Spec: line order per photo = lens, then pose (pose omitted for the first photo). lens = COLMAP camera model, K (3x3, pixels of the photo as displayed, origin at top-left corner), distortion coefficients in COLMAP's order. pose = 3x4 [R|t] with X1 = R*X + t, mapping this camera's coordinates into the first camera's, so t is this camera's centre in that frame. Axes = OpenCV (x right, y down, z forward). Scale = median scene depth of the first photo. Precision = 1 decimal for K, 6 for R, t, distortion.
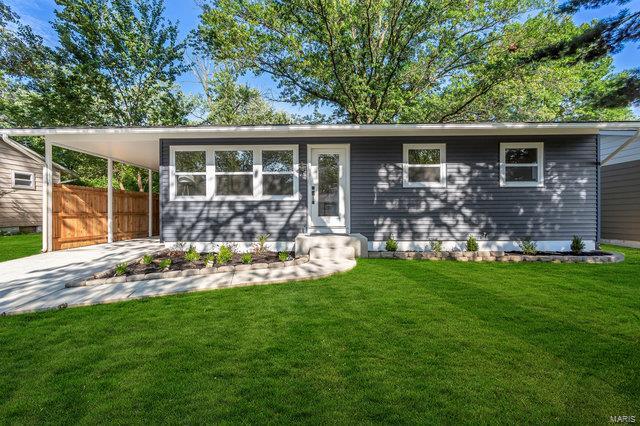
lens RADIAL K [[309.7, 0, 318.7], [0, 309.7, 211.7], [0, 0, 1]] dist [0.000896, 0.000290]
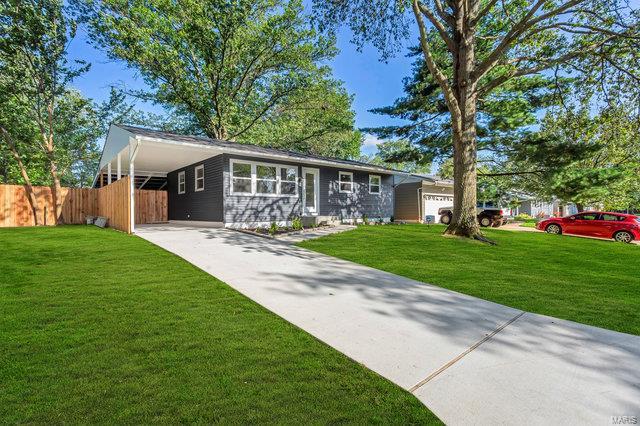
lens RADIAL K [[309.7, 0, 318.8], [0, 309.7, 212.8], [0, 0, 1]] dist [0.000896, 0.000290]
pose [[0.730254, -0.002405, 0.683171, -1.175544], [0.015516, 0.999794, -0.013065, 0.072303], [-0.682999, 0.020141, 0.730141, -0.362202]]
